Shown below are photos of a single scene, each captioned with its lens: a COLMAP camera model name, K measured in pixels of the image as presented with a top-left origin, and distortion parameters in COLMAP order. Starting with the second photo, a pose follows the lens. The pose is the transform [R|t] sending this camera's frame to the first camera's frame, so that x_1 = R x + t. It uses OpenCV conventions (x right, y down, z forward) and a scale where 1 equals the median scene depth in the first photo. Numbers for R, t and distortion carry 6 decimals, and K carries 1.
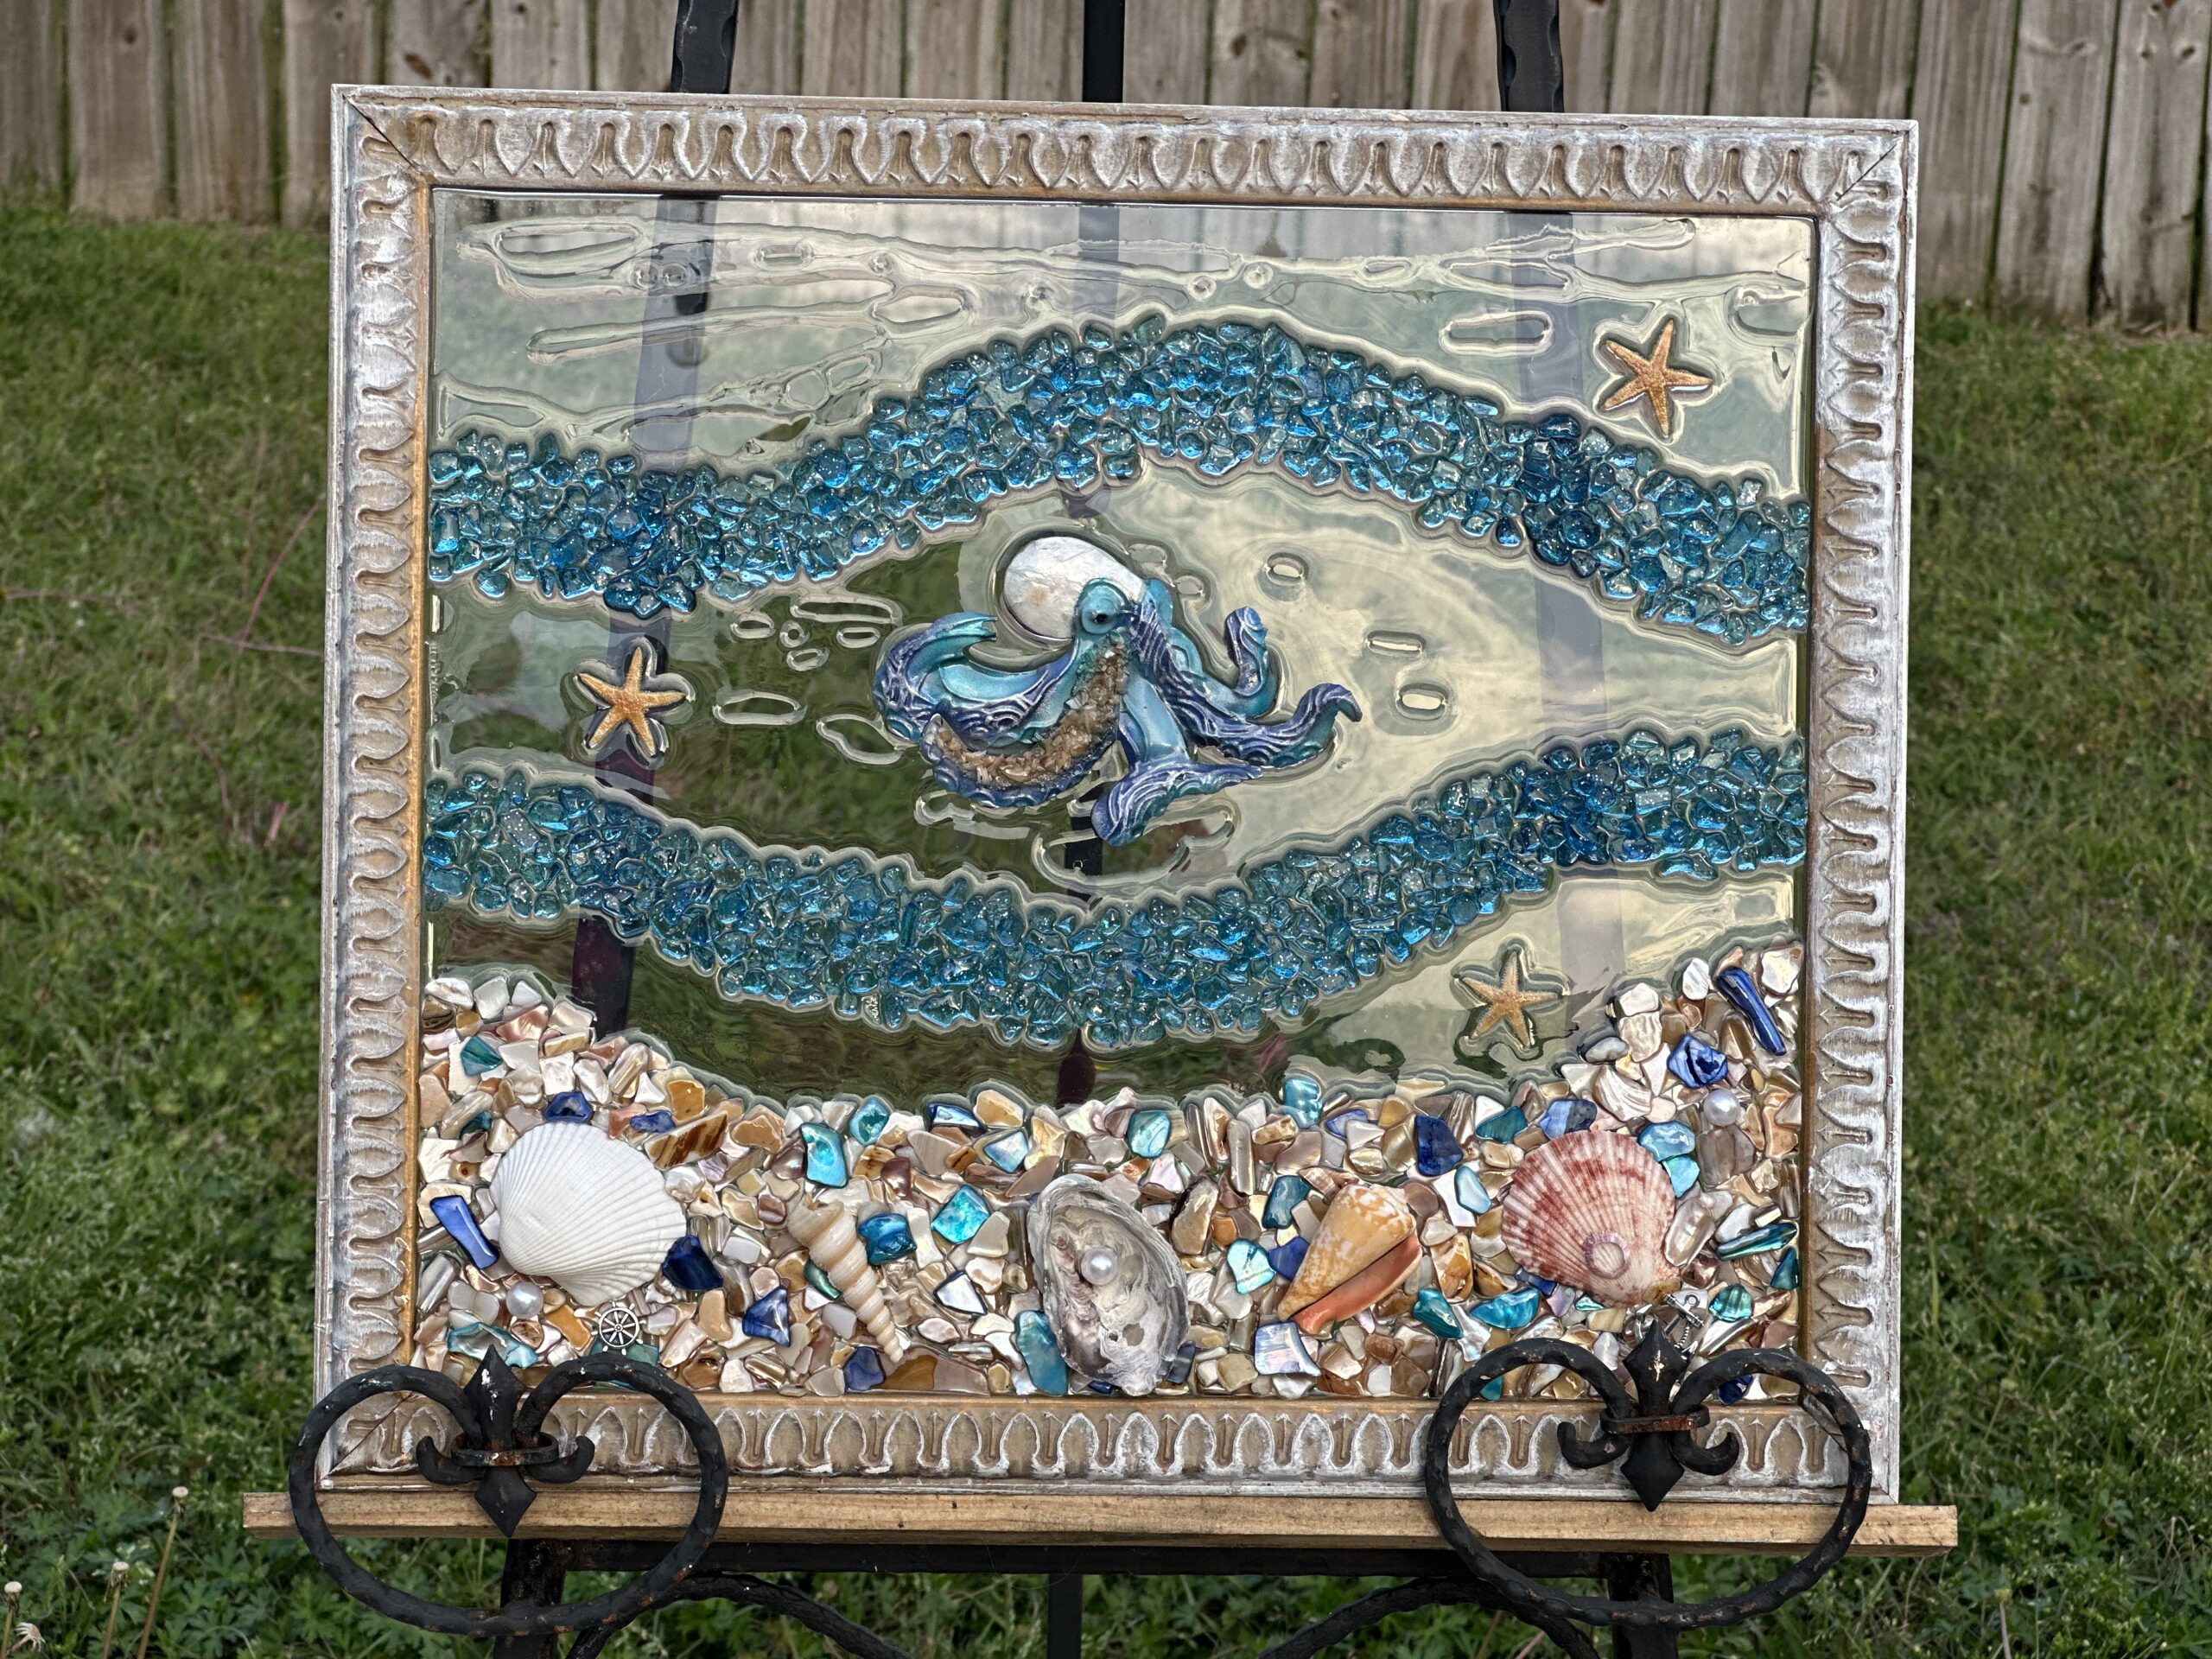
lens RADIAL K [[4881.4, 0, 1060.1], [0, 4881.4, 806.3], [0, 0, 1]] dist [0.179828, 0.000000]
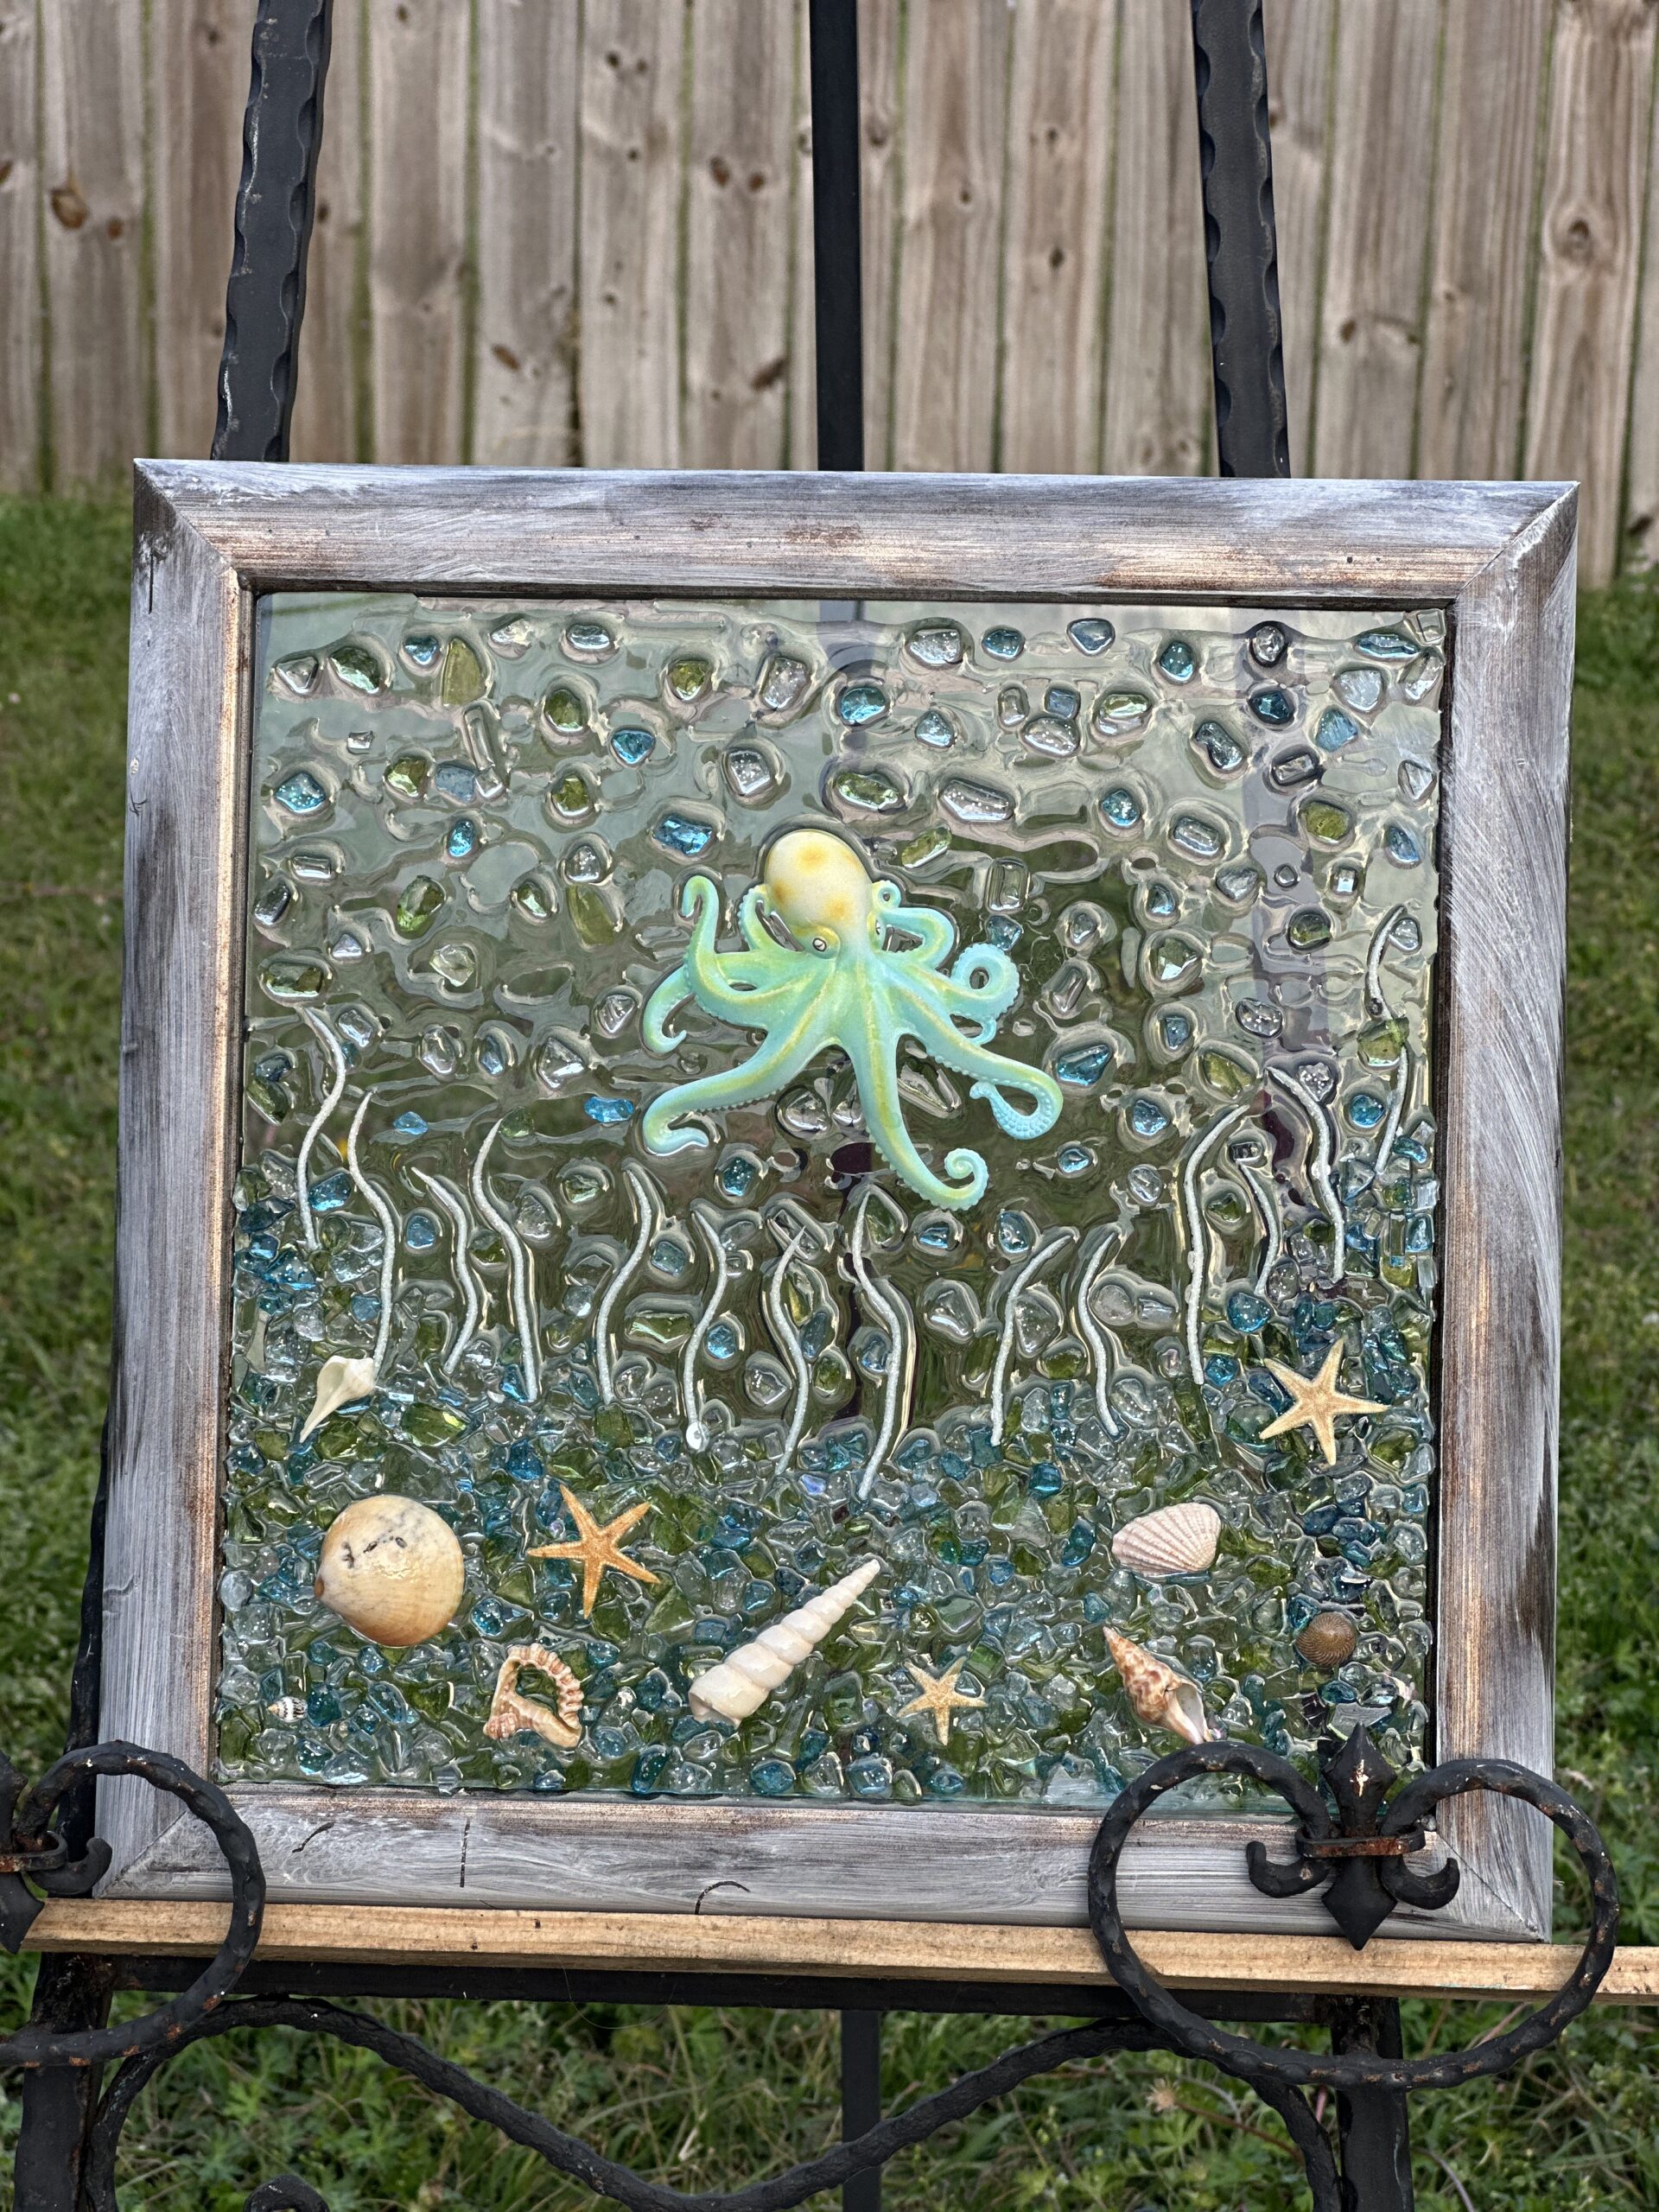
lens RADIAL K [[4881.4, 0, 844.7], [0, 4881.4, 1122.8], [0, 0, 1]] dist [0.179828, 0.000000]
pose [[0.996524, 0.008741, -0.082850, 0.043681], [-0.008666, 0.999962, 0.001262, 0.000570], [0.082857, -0.000540, 0.996561, 0.065481]]
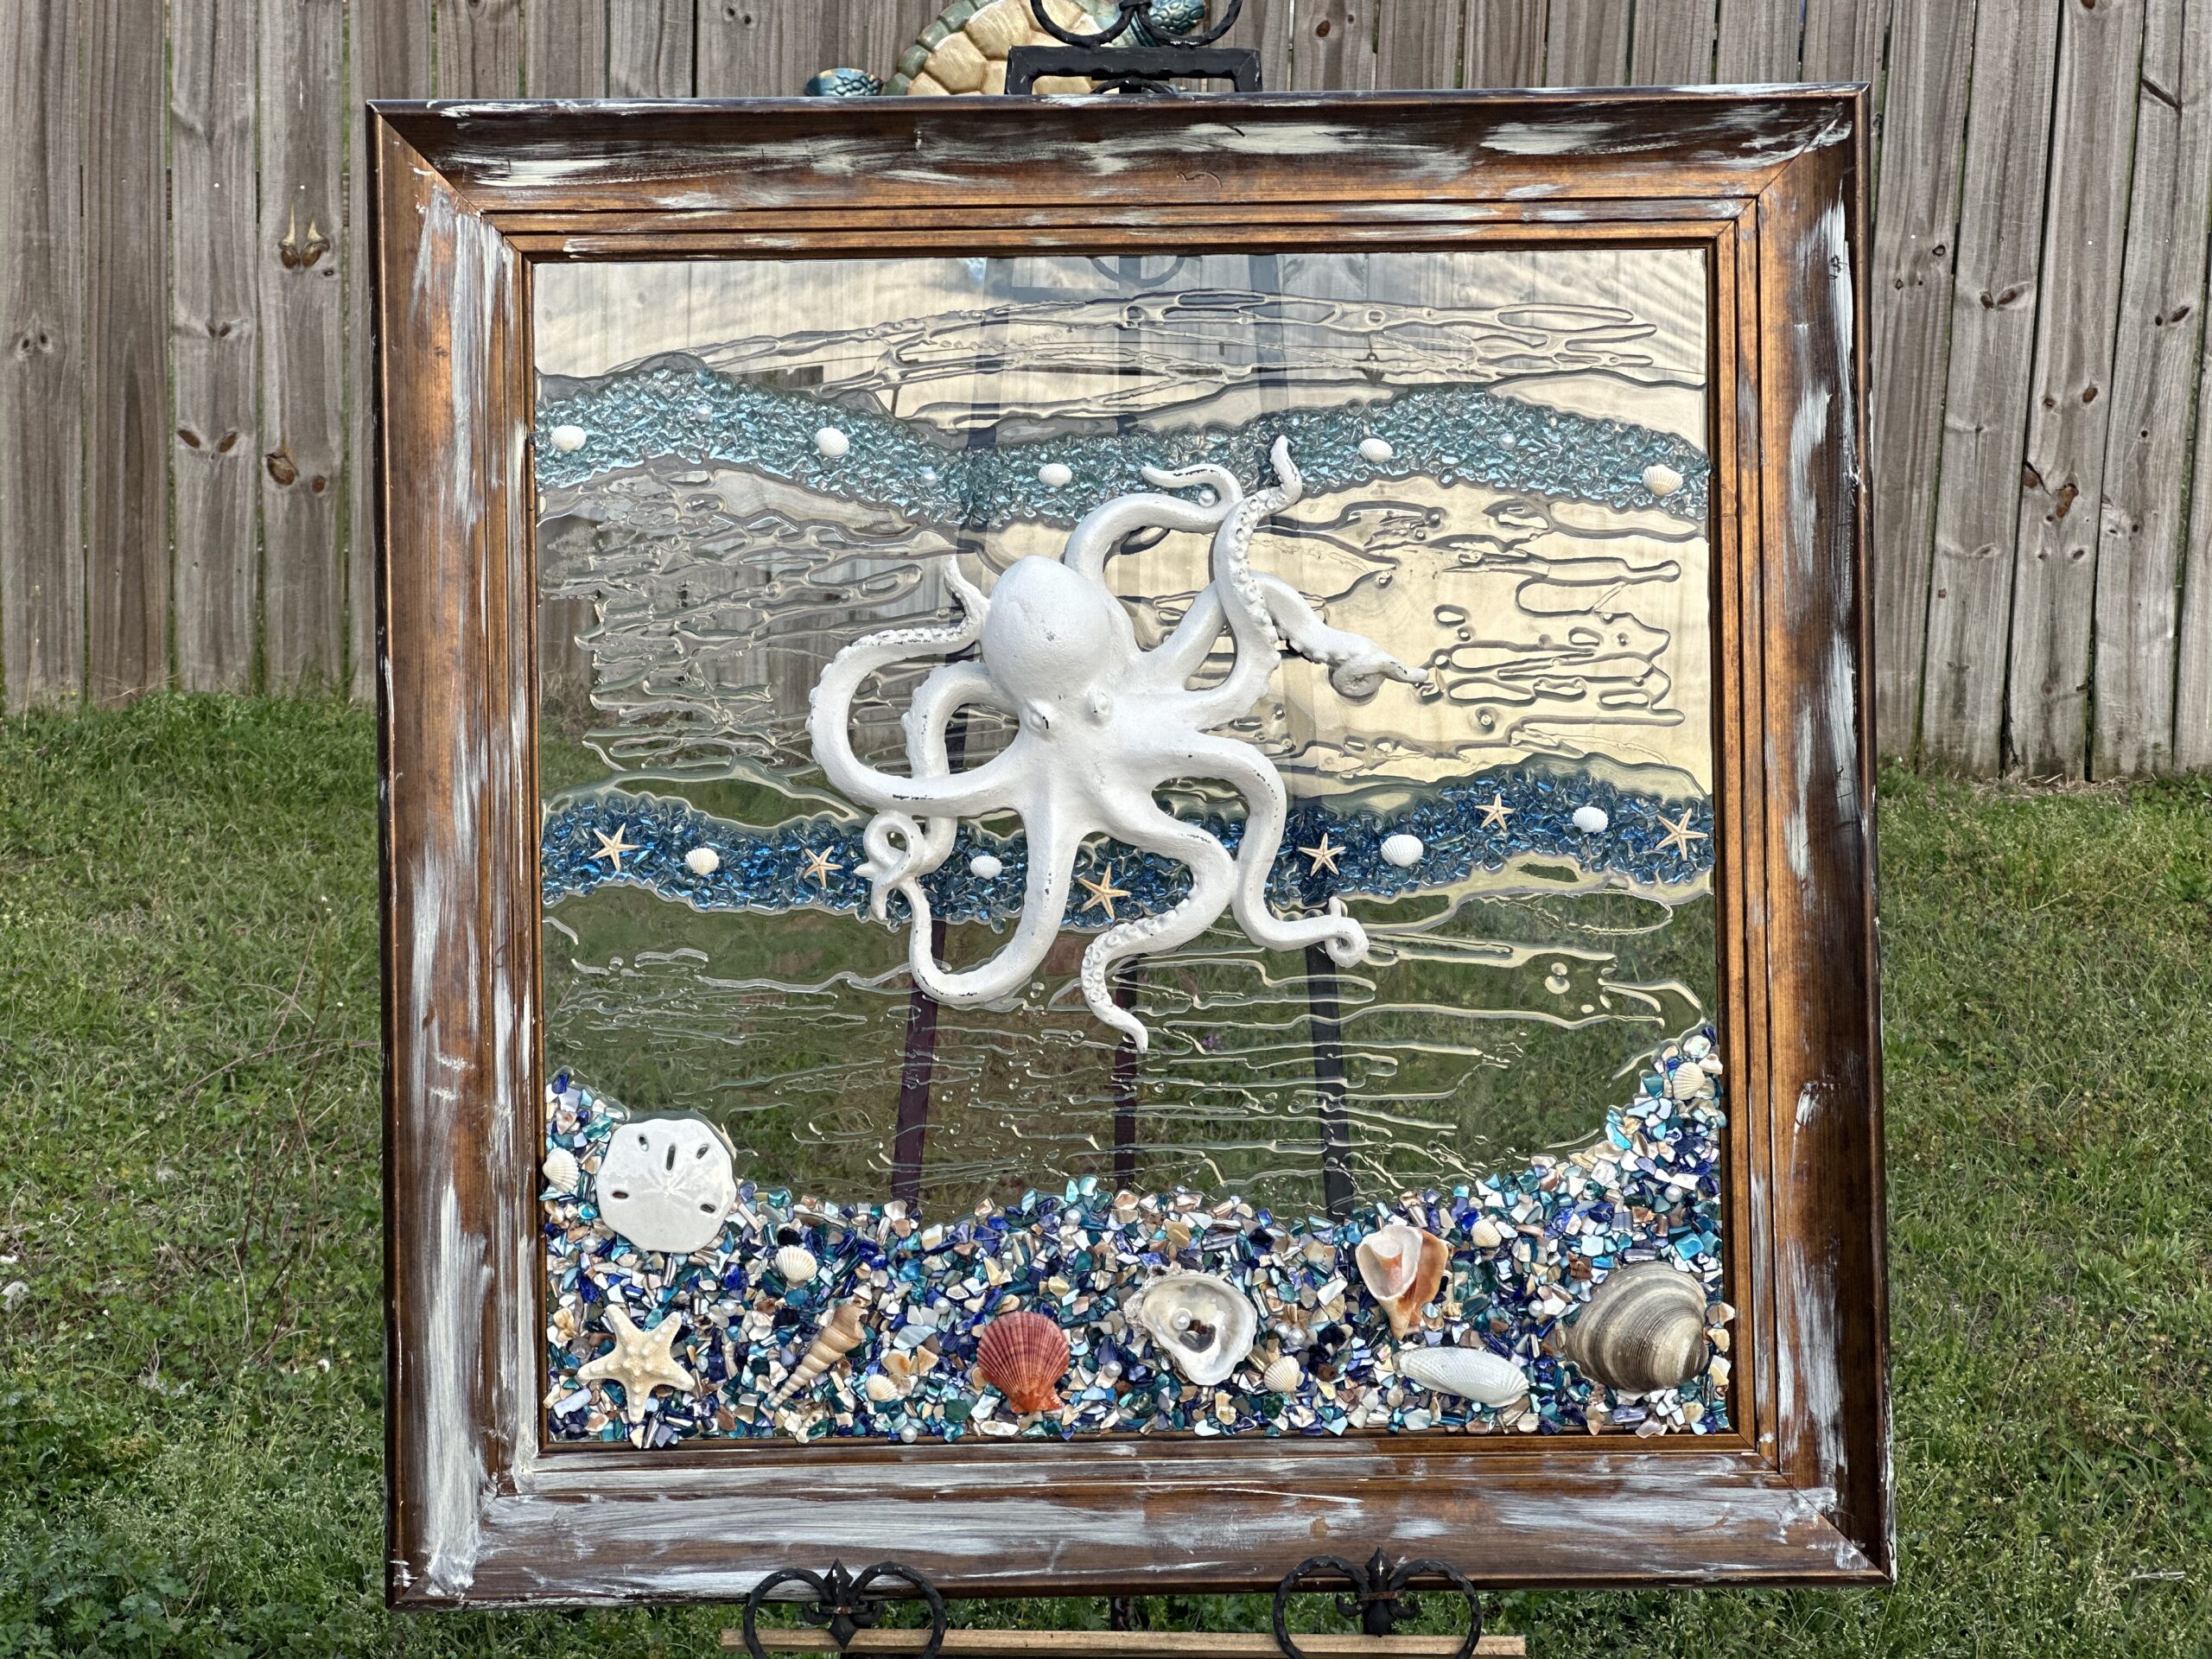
lens RADIAL K [[4881.4, 0, 1049.2], [0, 4881.4, 818.9], [0, 0, 1]] dist [0.179828, 0.000000]
pose [[0.999616, -0.007397, -0.026686, 0.015913], [0.005764, 0.998136, -0.060758, -0.035387], [0.027086, 0.060581, 0.997796, -0.492940]]
